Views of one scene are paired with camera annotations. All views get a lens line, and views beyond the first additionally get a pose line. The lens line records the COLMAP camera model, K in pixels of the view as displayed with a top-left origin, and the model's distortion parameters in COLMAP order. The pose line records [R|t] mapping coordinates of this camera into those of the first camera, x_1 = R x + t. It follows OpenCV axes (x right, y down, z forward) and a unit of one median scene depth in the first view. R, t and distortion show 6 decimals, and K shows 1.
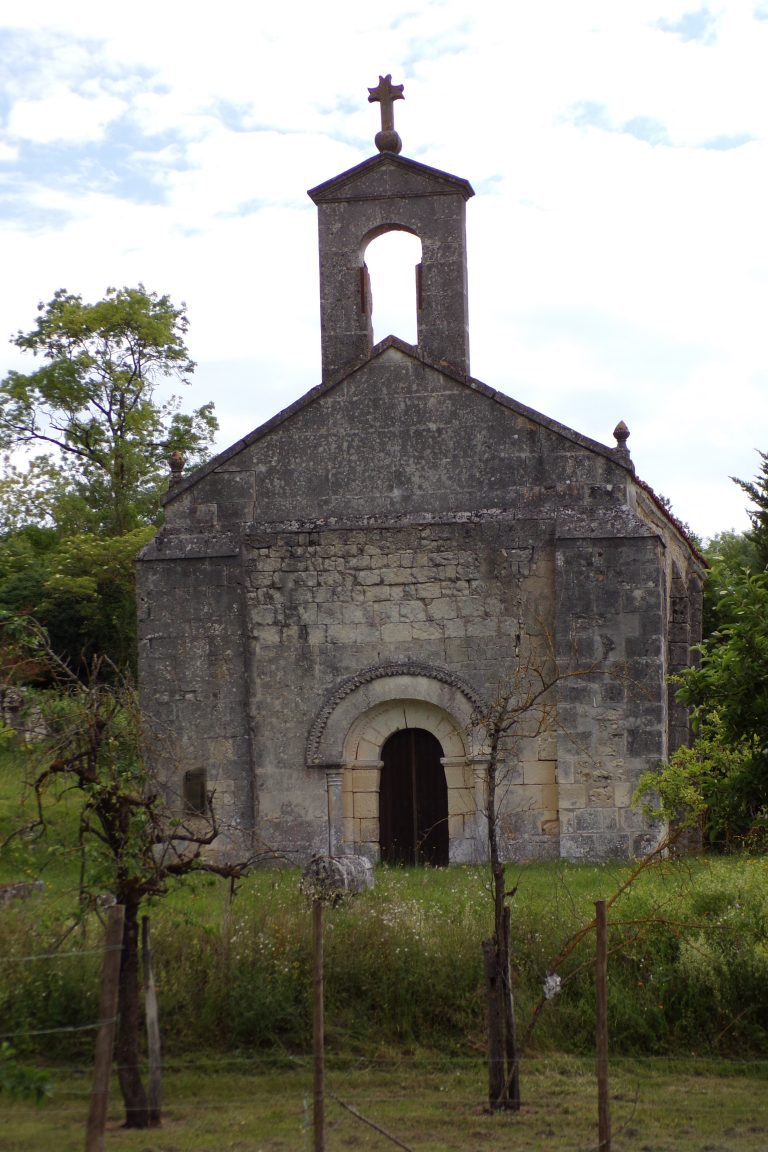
lens RADIAL K [[1541.2, 0, 384.7], [0, 1541.2, 591.3], [0, 0, 1]] dist [0.008558, 0.070936]
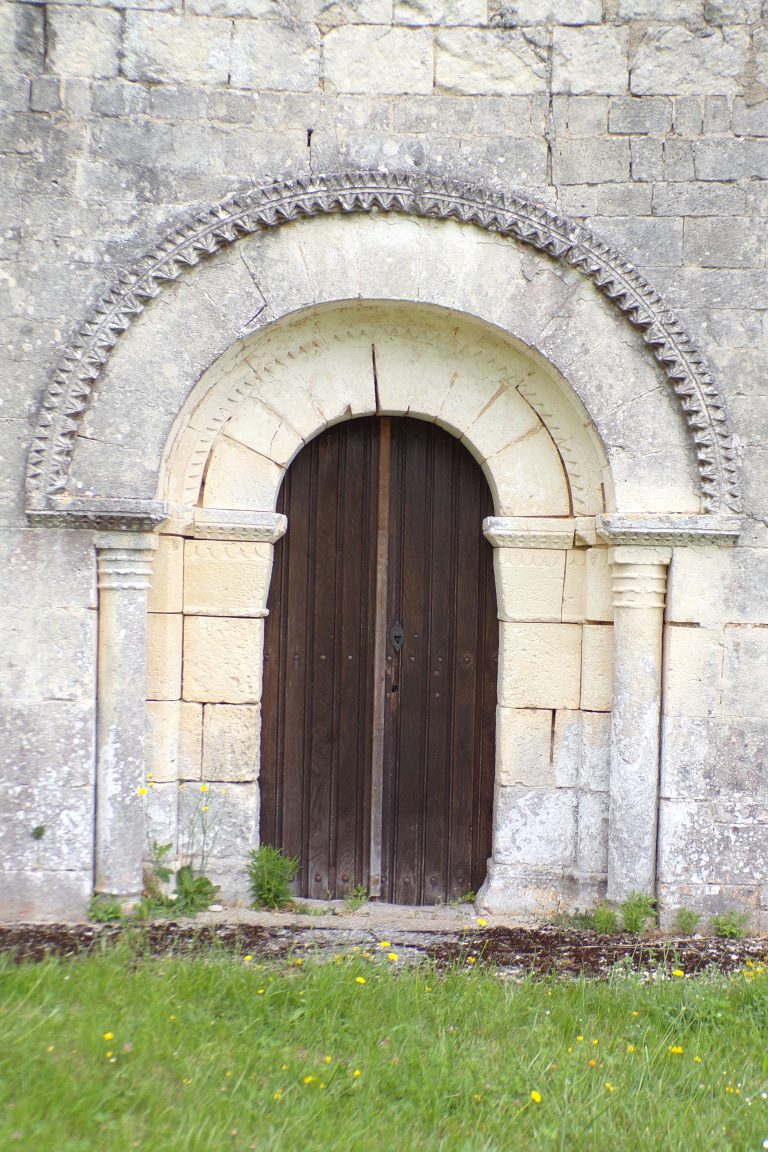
lens RADIAL K [[1541.2, 0, 384.7], [0, 1541.2, 591.3], [0, 0, 1]] dist [0.008558, 0.070936]
pose [[0.981659, 0.054038, 0.182824, -0.037158], [-0.080072, 0.987168, 0.138157, 0.082953], [-0.173013, -0.150262, 0.973390, 0.713902]]
